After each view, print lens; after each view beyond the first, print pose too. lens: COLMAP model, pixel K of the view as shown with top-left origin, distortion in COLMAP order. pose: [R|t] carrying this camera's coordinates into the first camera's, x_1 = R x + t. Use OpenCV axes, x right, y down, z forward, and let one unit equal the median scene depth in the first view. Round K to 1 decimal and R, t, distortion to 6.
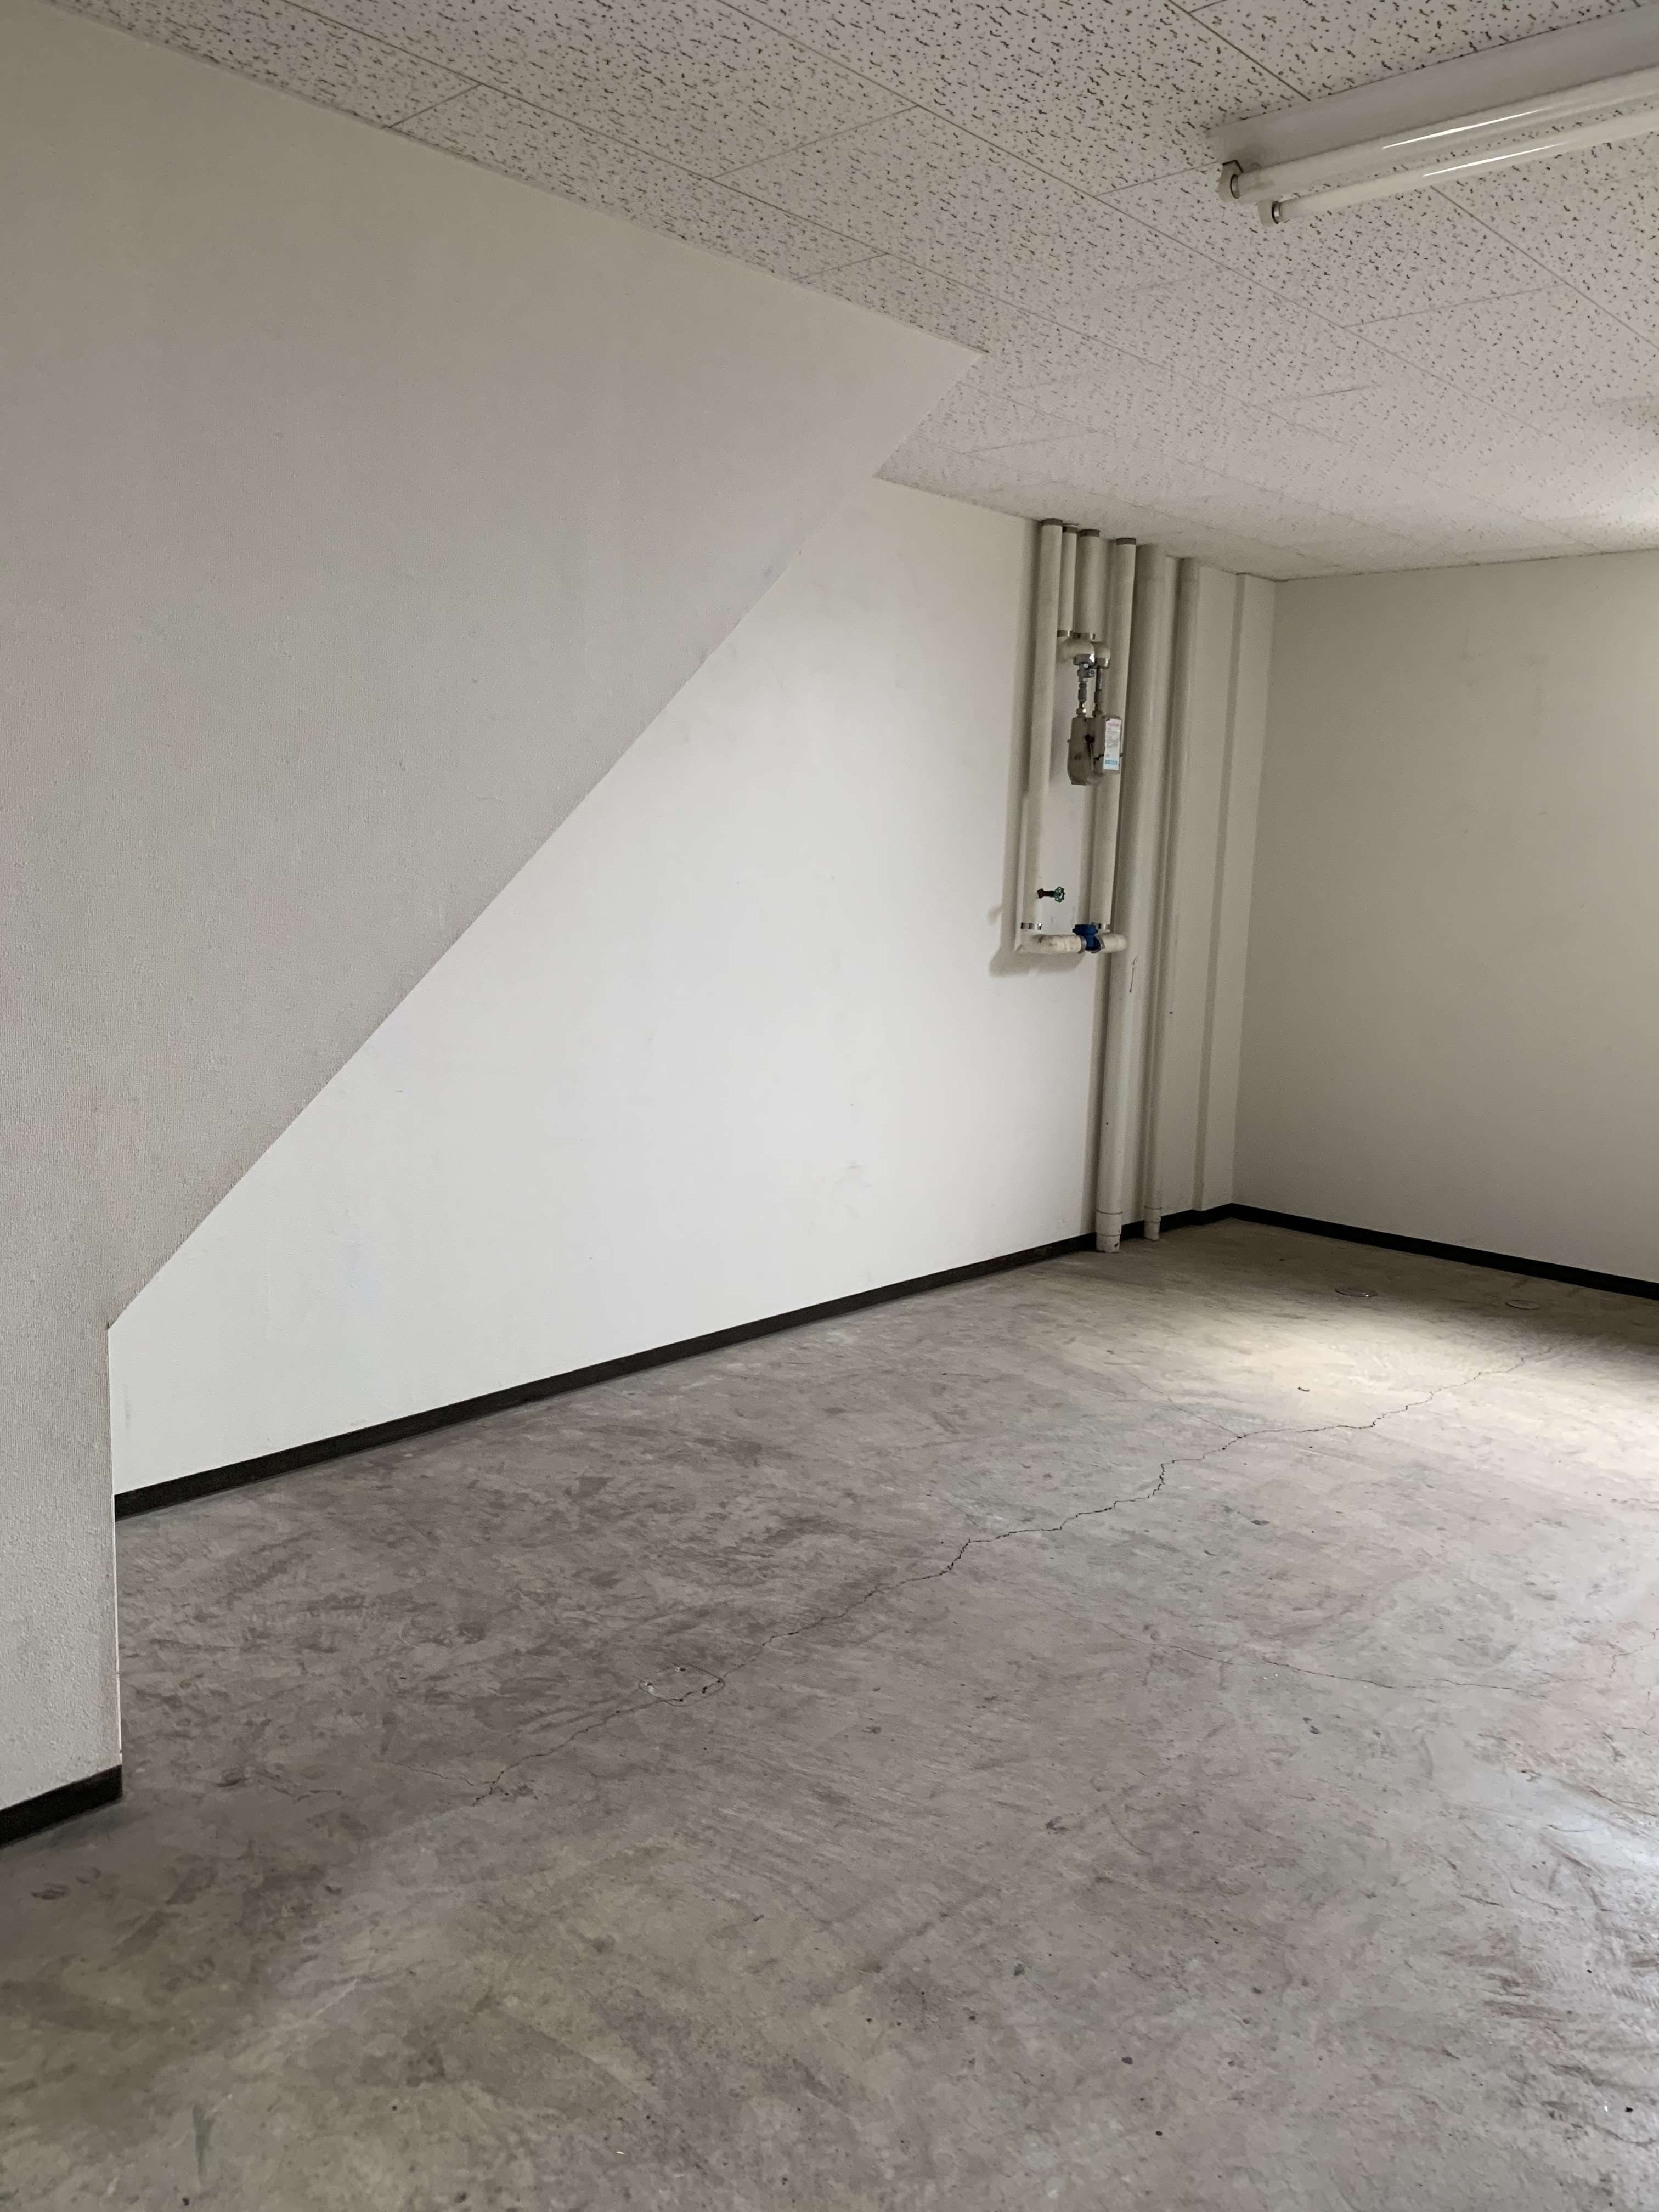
lens RADIAL K [[1737.0, 0, 829.5], [0, 1737.0, 1106.0], [0, 0, 1]] dist [0.007262, 0.001561]
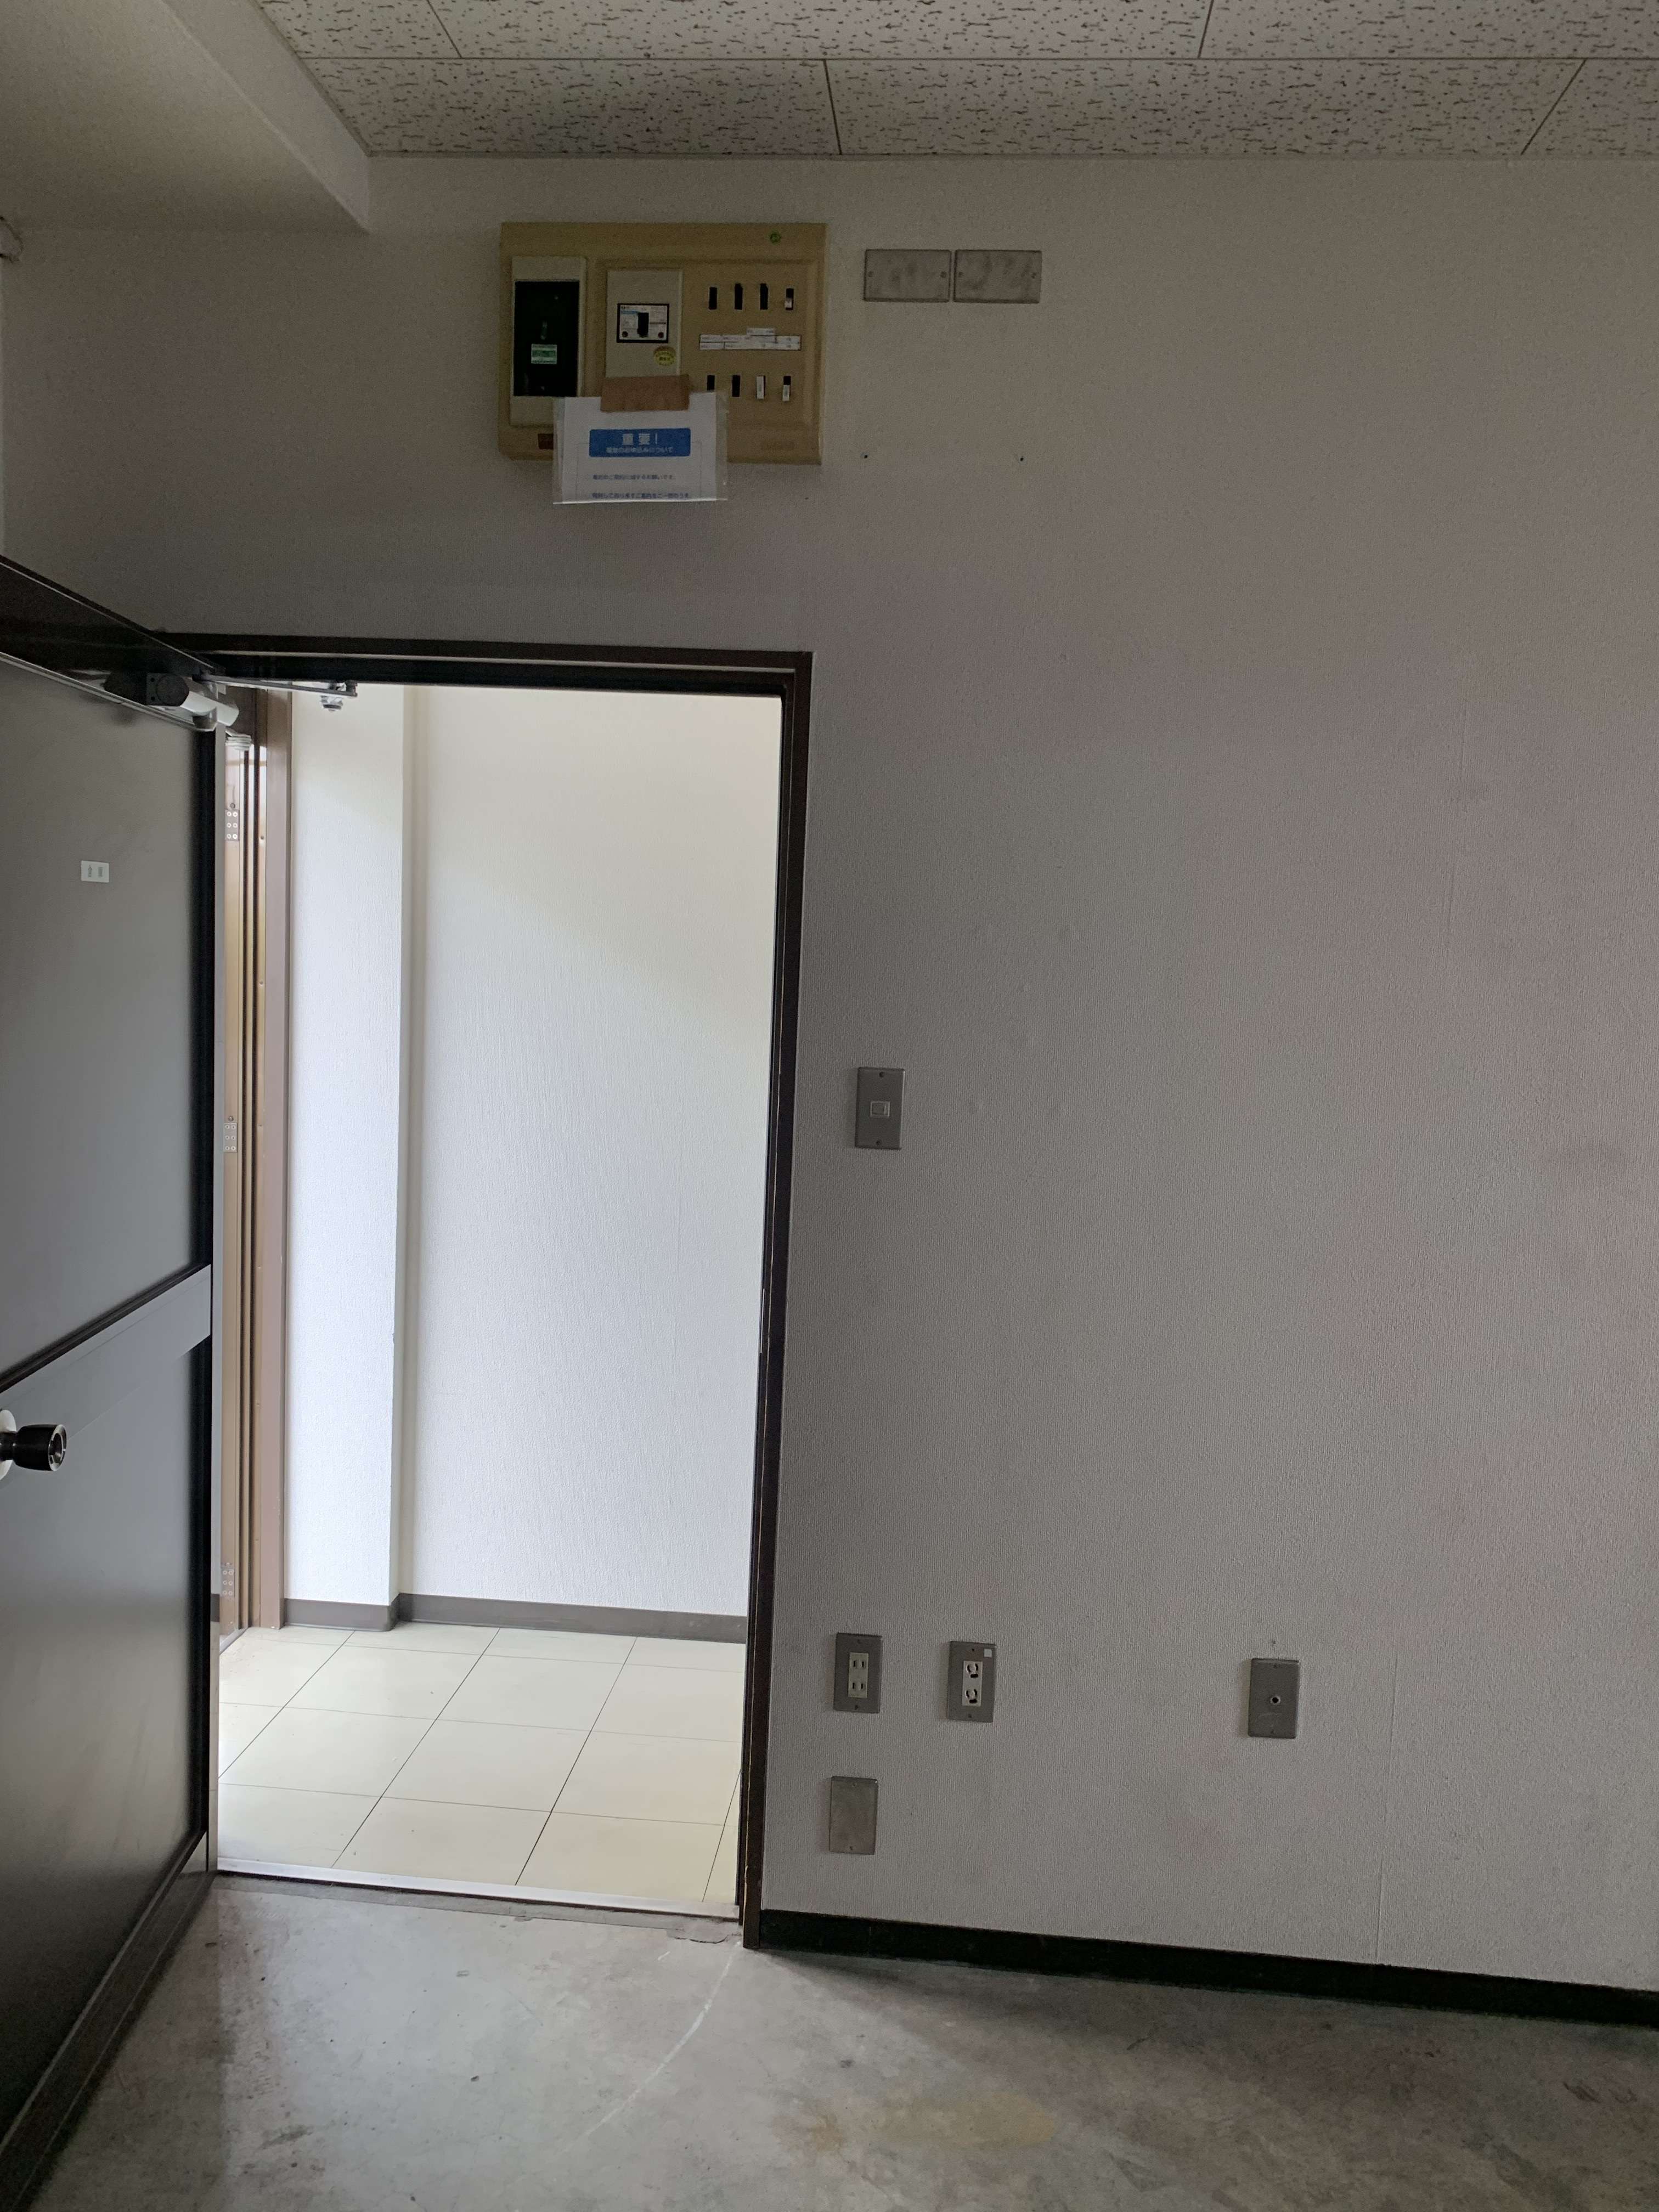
lens RADIAL K [[1737.0, 0, 829.5], [0, 1737.0, 1106.0], [0, 0, 1]] dist [0.007262, 0.001561]
pose [[0.601538, 0.071708, -0.795620, 0.022820], [-0.144667, 0.989274, -0.020216, -0.003215], [0.785636, 0.127260, 0.605459, 0.025071]]
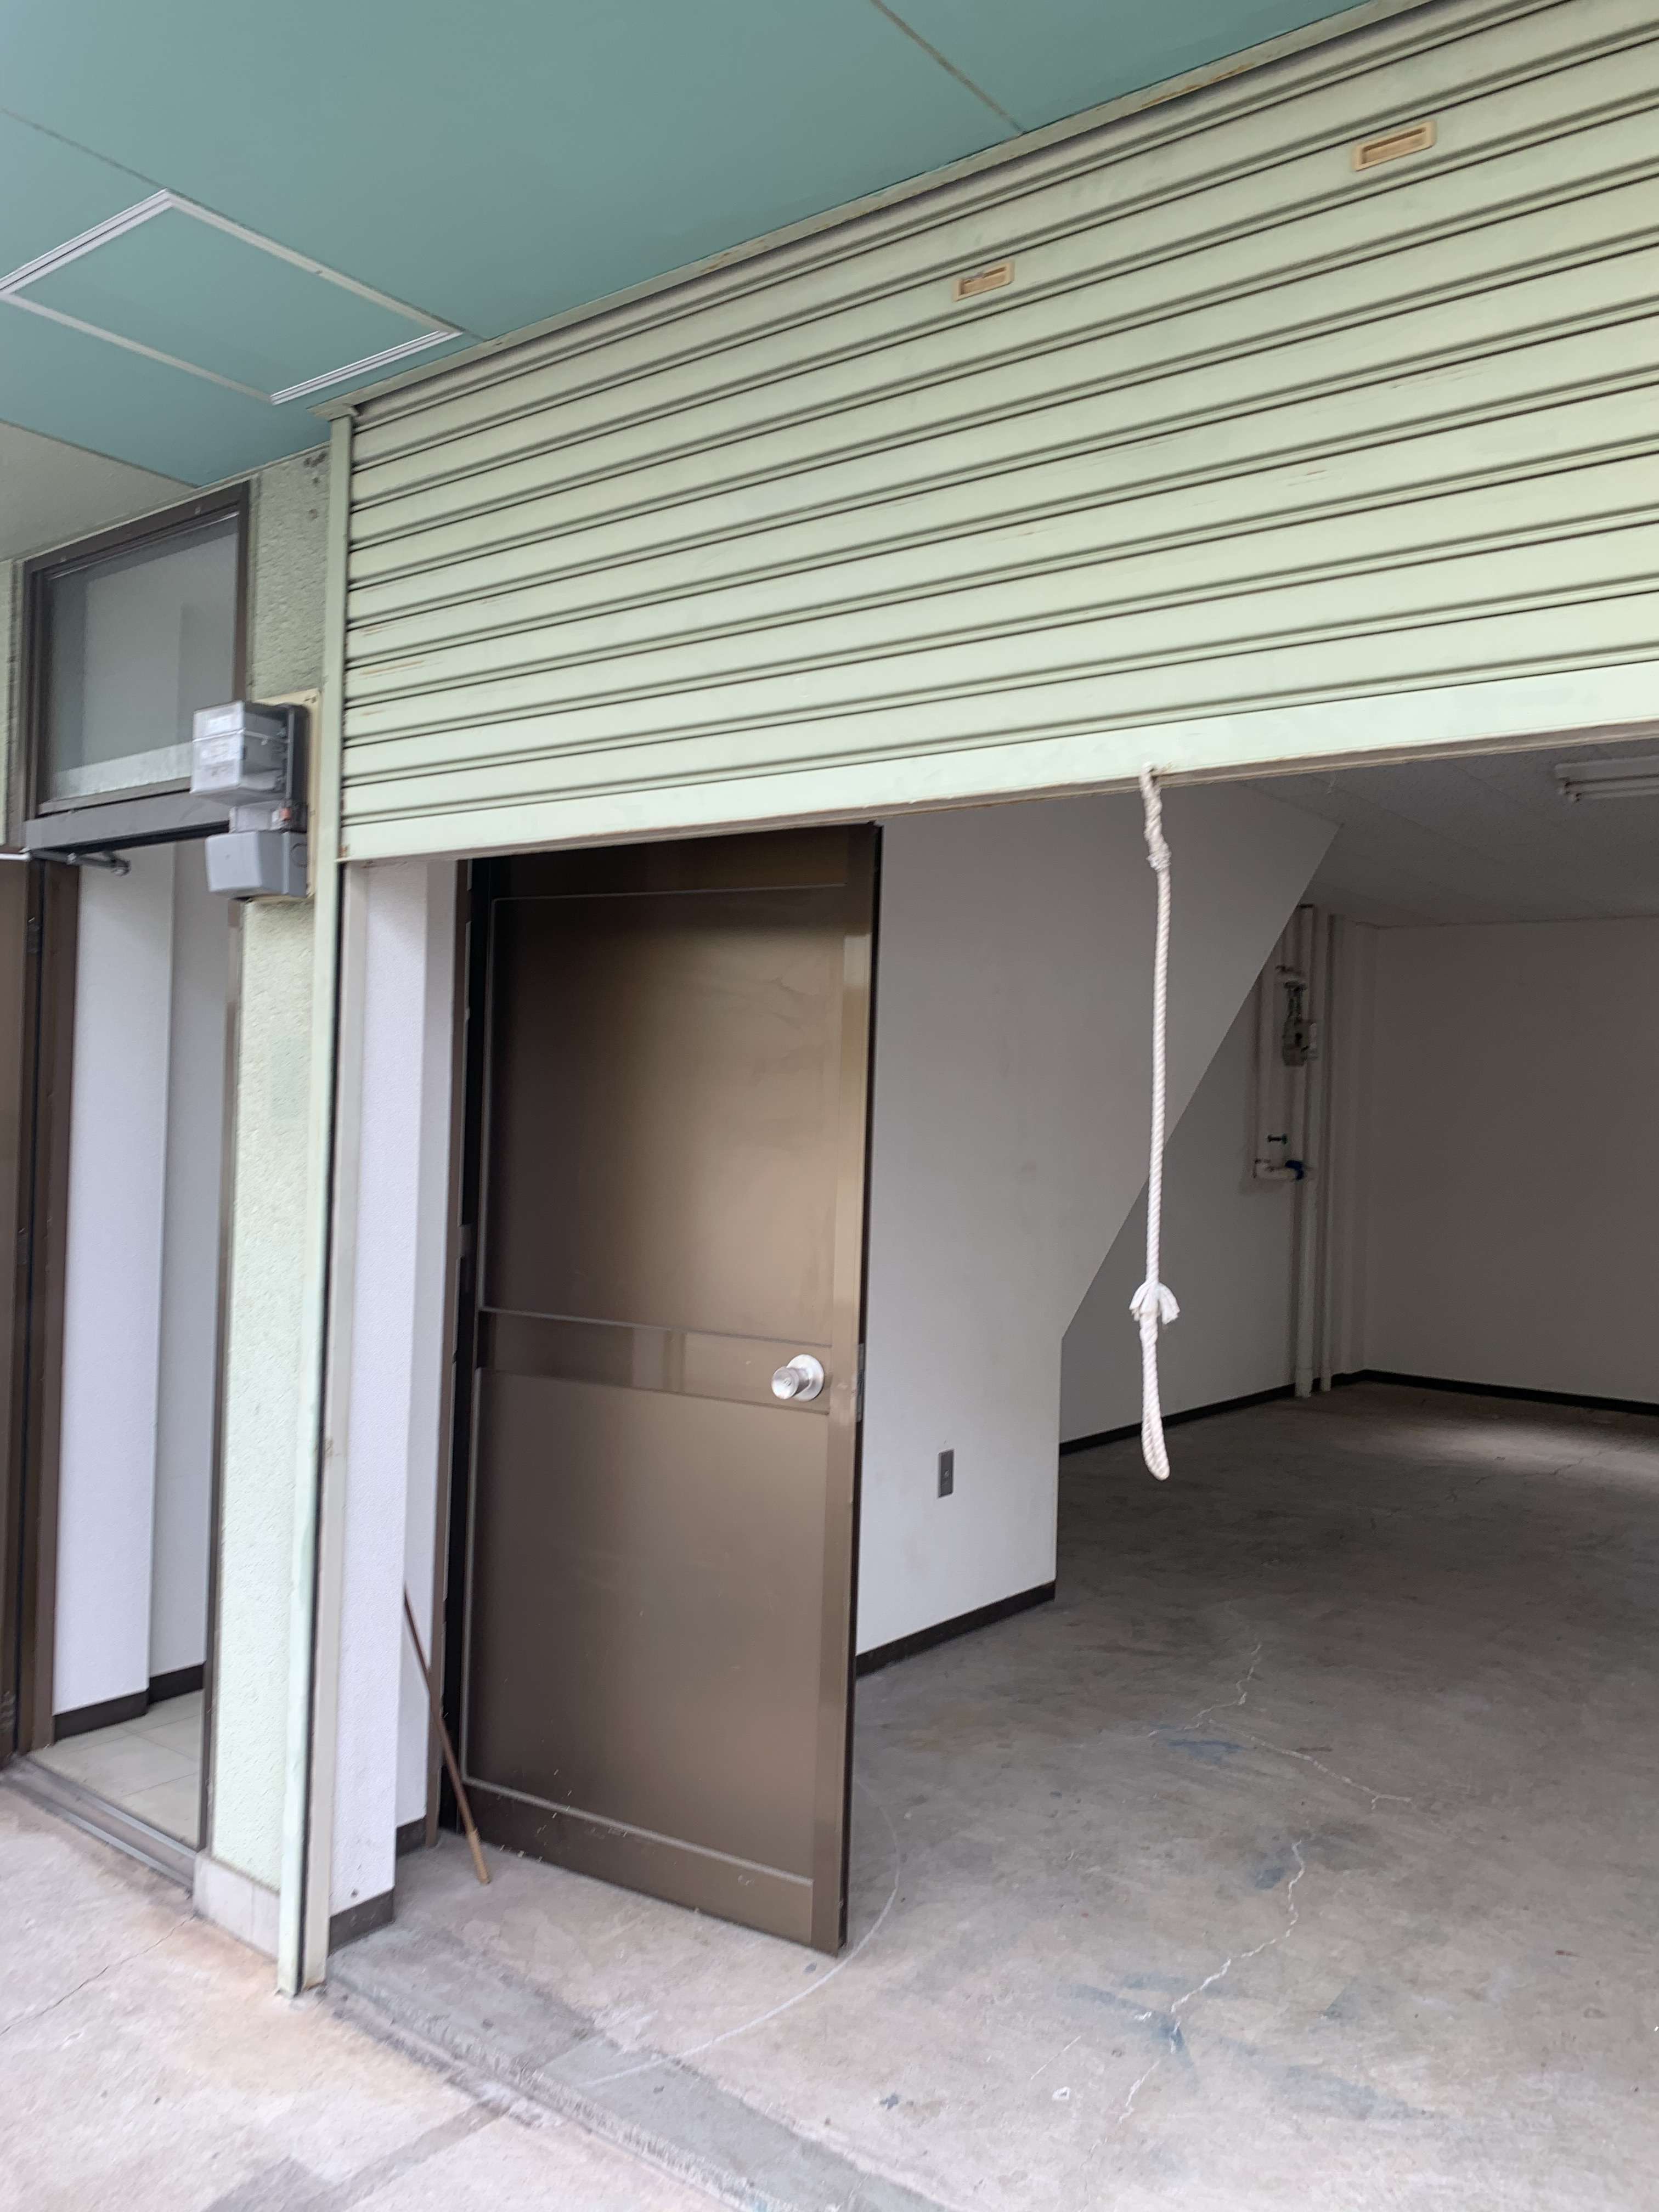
lens RADIAL K [[1737.0, 0, 829.5], [0, 1737.0, 1106.0], [0, 0, 1]] dist [0.007262, 0.001561]
pose [[0.996725, -0.007514, 0.080517, -0.740013], [0.020698, 0.986213, -0.164182, 0.166273], [-0.078173, 0.165311, 0.983138, -0.838169]]
